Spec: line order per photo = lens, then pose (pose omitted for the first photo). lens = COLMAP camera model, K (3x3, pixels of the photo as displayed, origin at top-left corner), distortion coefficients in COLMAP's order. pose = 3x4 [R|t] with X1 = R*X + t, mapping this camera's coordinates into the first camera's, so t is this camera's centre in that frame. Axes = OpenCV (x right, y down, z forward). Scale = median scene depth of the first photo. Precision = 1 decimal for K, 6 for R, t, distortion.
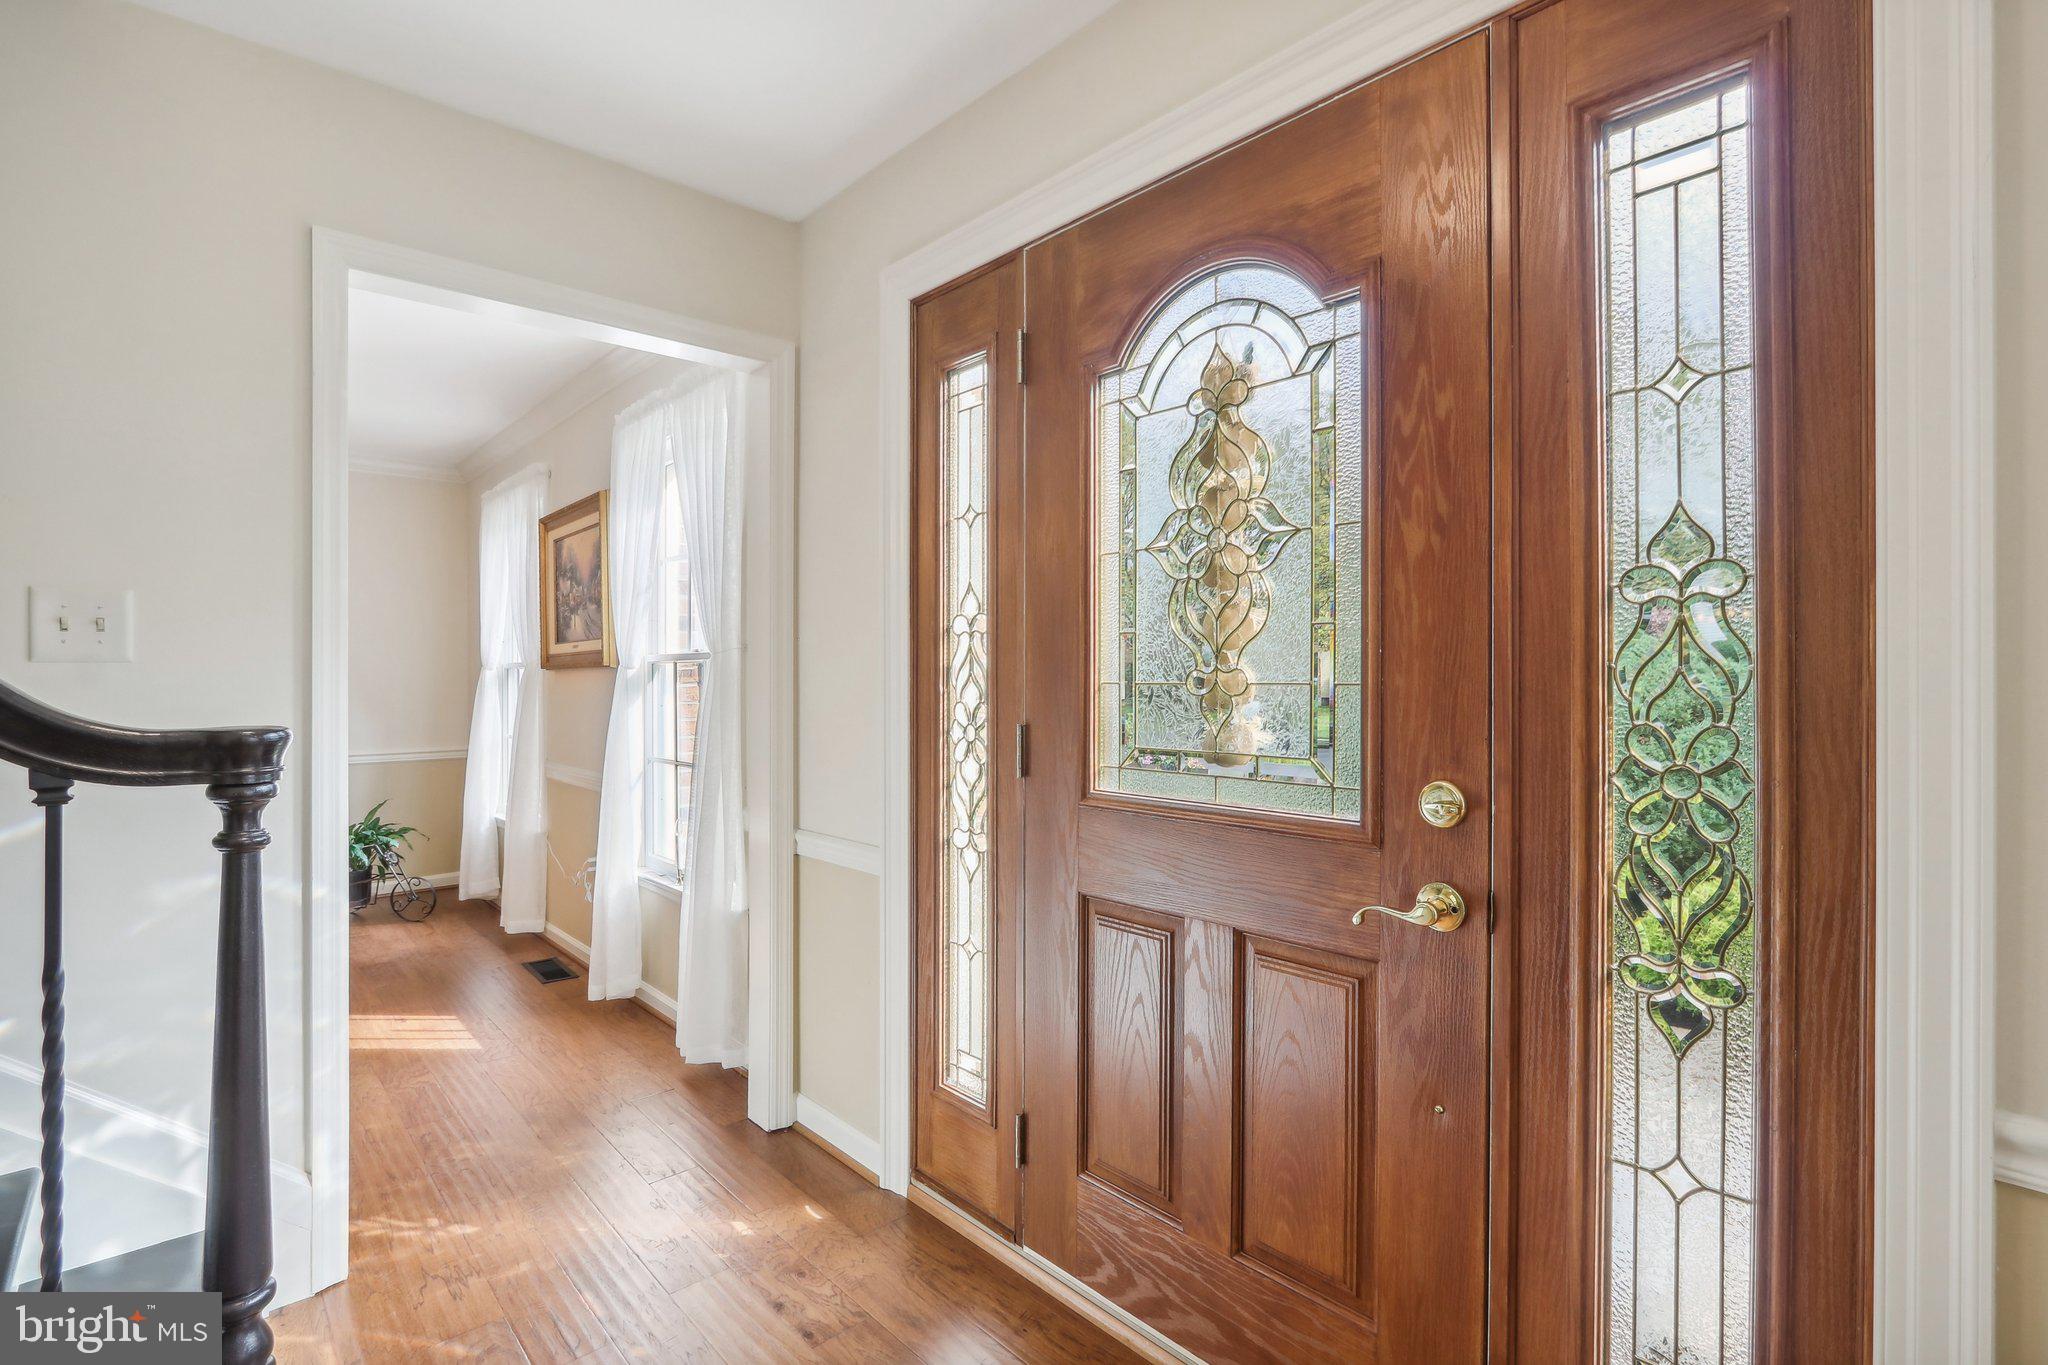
lens RADIAL K [[968.7, 0, 1028.9], [0, 968.7, 694.6], [0, 0, 1]] dist [-0.010327, -0.000322]
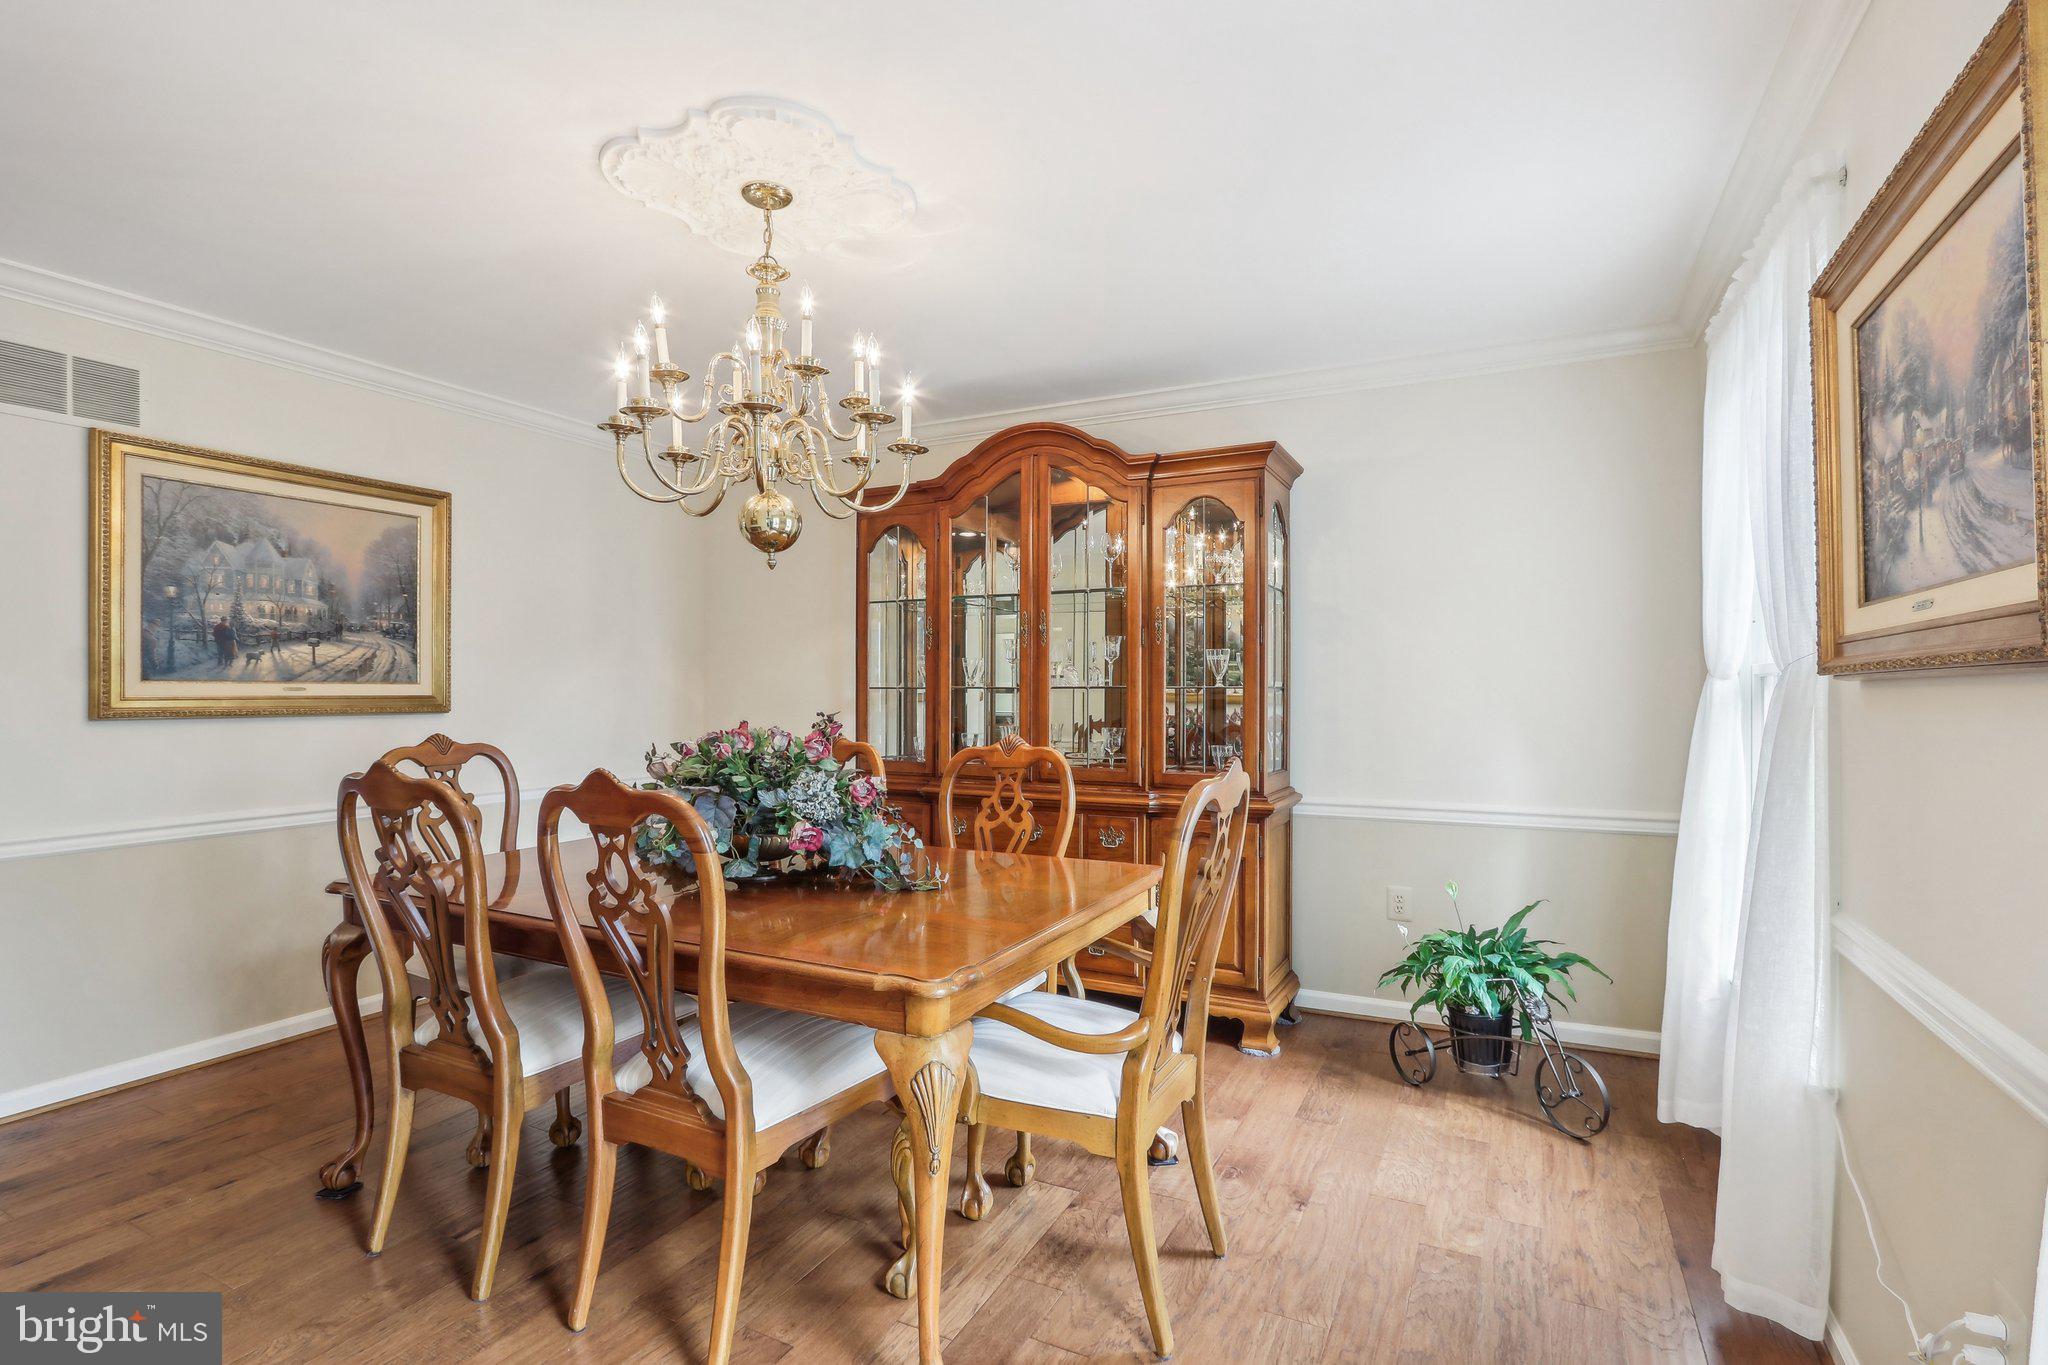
lens RADIAL K [[968.7, 0, 1020.3], [0, 968.7, 678.7], [0, 0, 1]] dist [-0.010327, -0.000322]
pose [[0.359041, -0.012588, -0.933237, -0.329047], [-0.009716, 0.999804, -0.017223, -0.018671], [0.933271, 0.015251, 0.358848, 0.712018]]
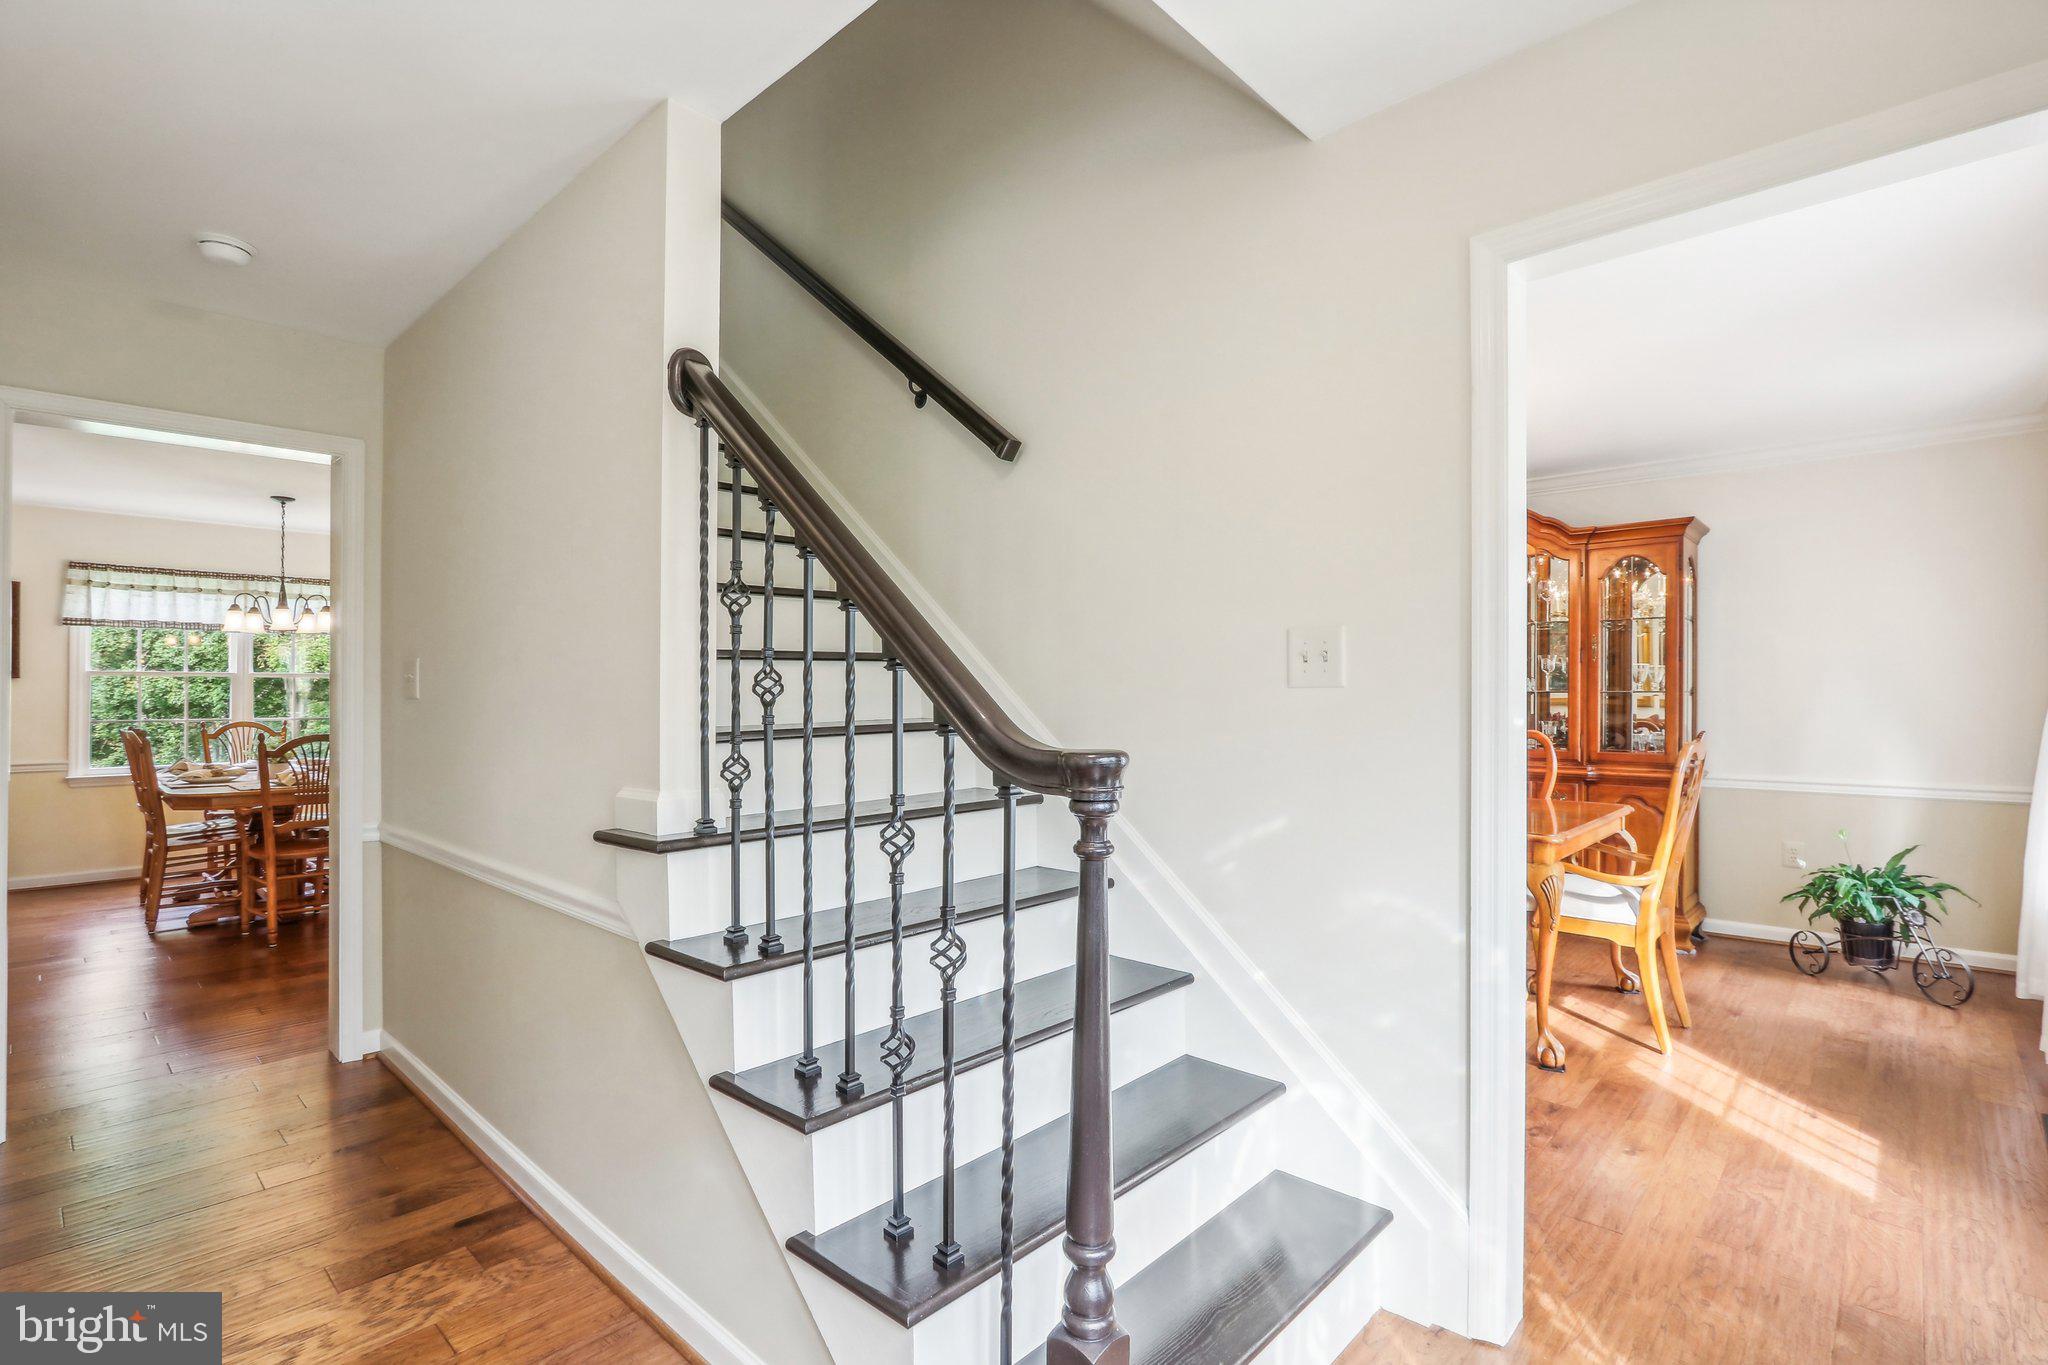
lens RADIAL K [[968.7, 0, 1027.1], [0, 968.7, 688.4], [0, 0, 1]] dist [-0.010327, -0.000322]
pose [[0.099700, -0.010200, -0.994965, 0.095155], [-0.011142, 0.999873, -0.011367, -0.007952], [0.994955, 0.012219, 0.099574, 0.250118]]
